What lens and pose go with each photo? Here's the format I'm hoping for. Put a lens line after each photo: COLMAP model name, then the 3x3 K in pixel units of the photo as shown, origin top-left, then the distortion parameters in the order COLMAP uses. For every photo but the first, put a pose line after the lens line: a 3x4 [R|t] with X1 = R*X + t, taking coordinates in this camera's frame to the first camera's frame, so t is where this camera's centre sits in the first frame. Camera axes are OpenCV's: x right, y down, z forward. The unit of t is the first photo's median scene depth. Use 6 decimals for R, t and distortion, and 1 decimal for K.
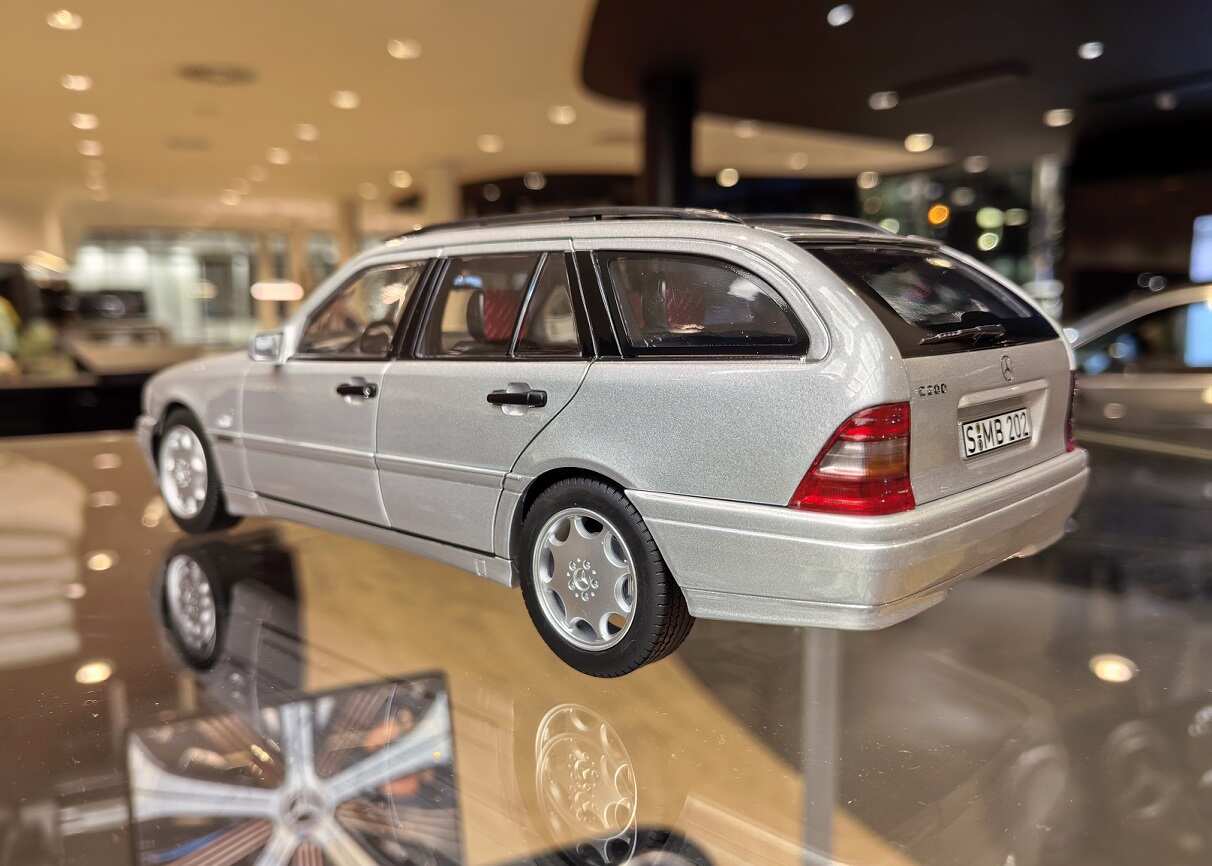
lens RADIAL K [[1018.5, 0, 606.0], [0, 1018.5, 433.0], [0, 0, 1]] dist [0.048760, -0.012657]
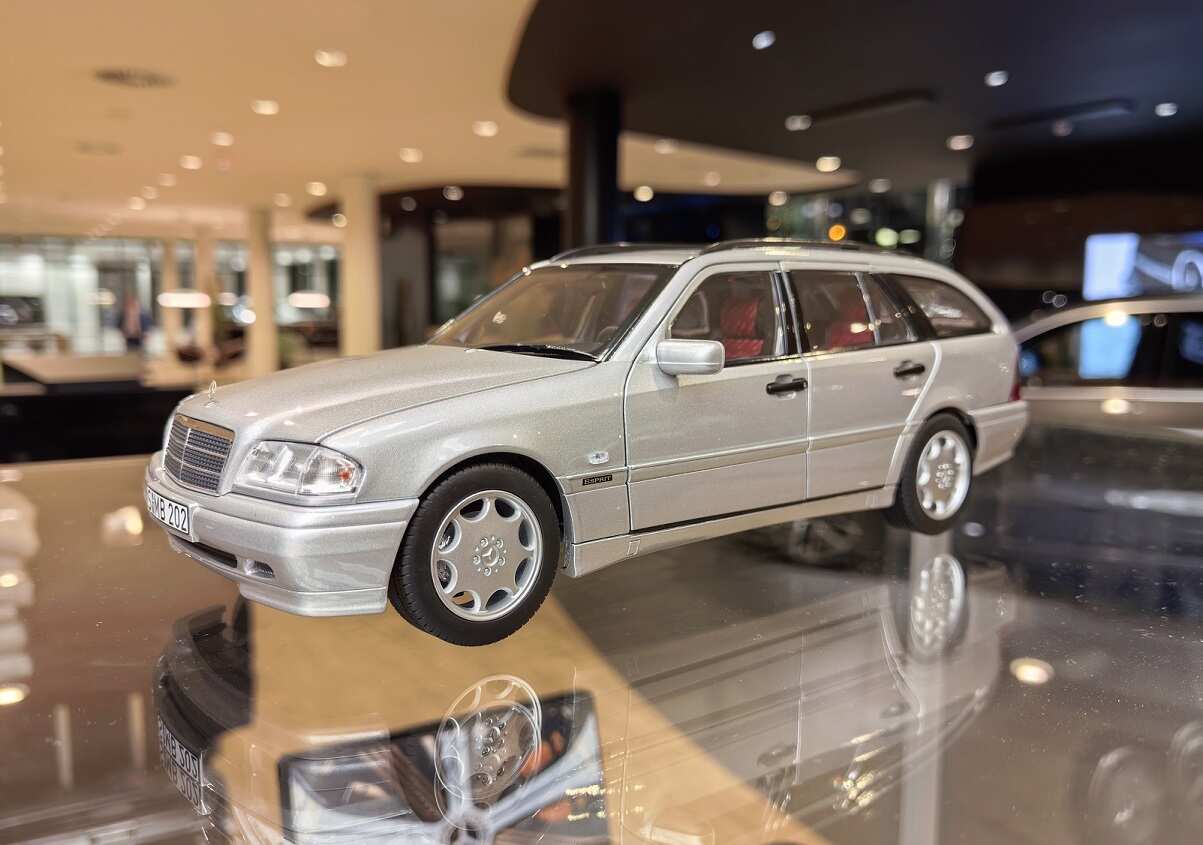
lens RADIAL K [[1012.9, 0, 599.4], [0, 1012.9, 405.7], [0, 0, 1]] dist [0.051365, -0.004209]
pose [[0.996681, 0.001089, 0.081393, -0.247112], [0.001968, 0.999296, -0.037464, 0.002783], [-0.081377, 0.037500, 0.995978, 0.045637]]
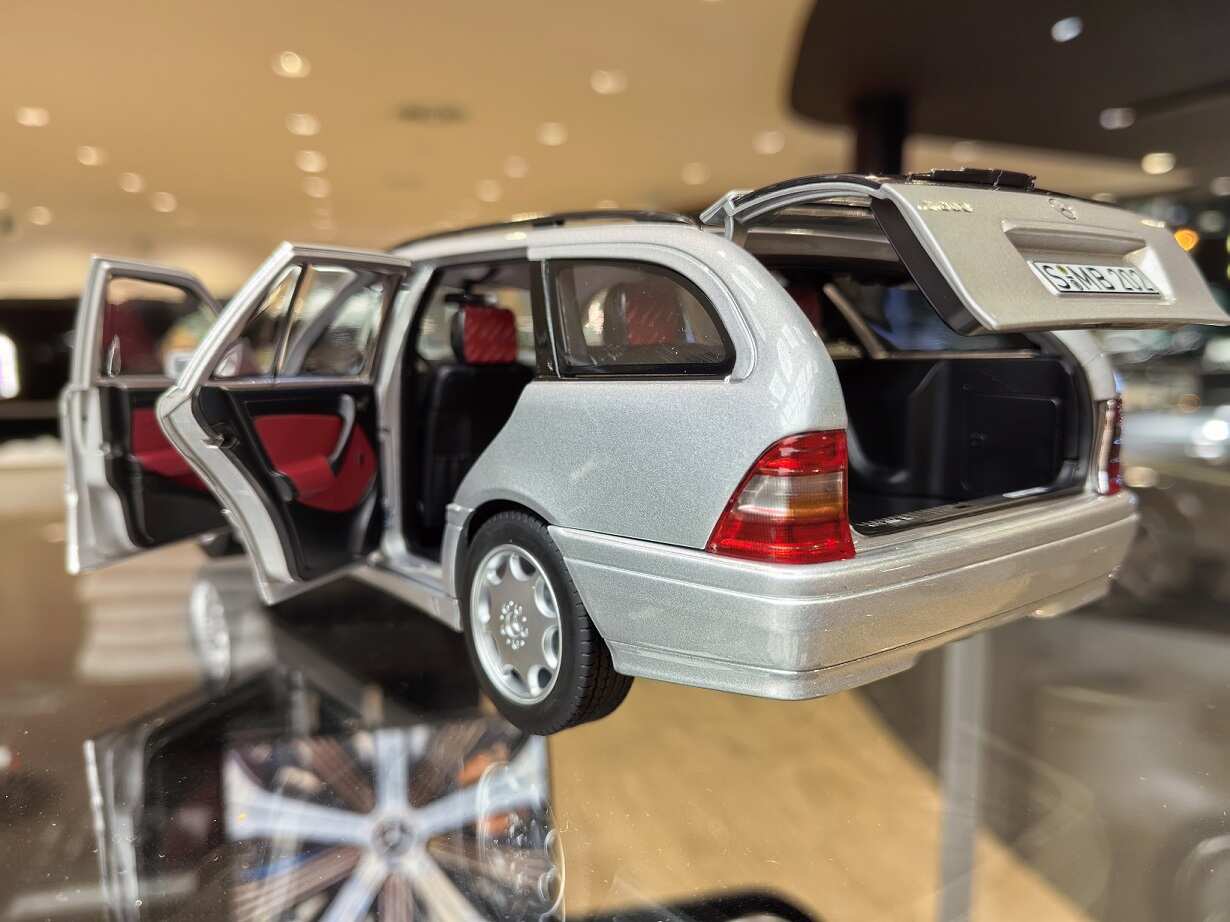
lens RADIAL K [[1035.4, 0, 615.0], [0, 1035.4, 461.0], [0, 0, 1]] dist [-0.001741, -0.002134]
pose [[0.982381, 0.018430, -0.185980, 0.096132], [-0.020040, 0.999776, -0.006781, 0.001651], [0.185813, 0.010388, 0.982530, 0.048571]]
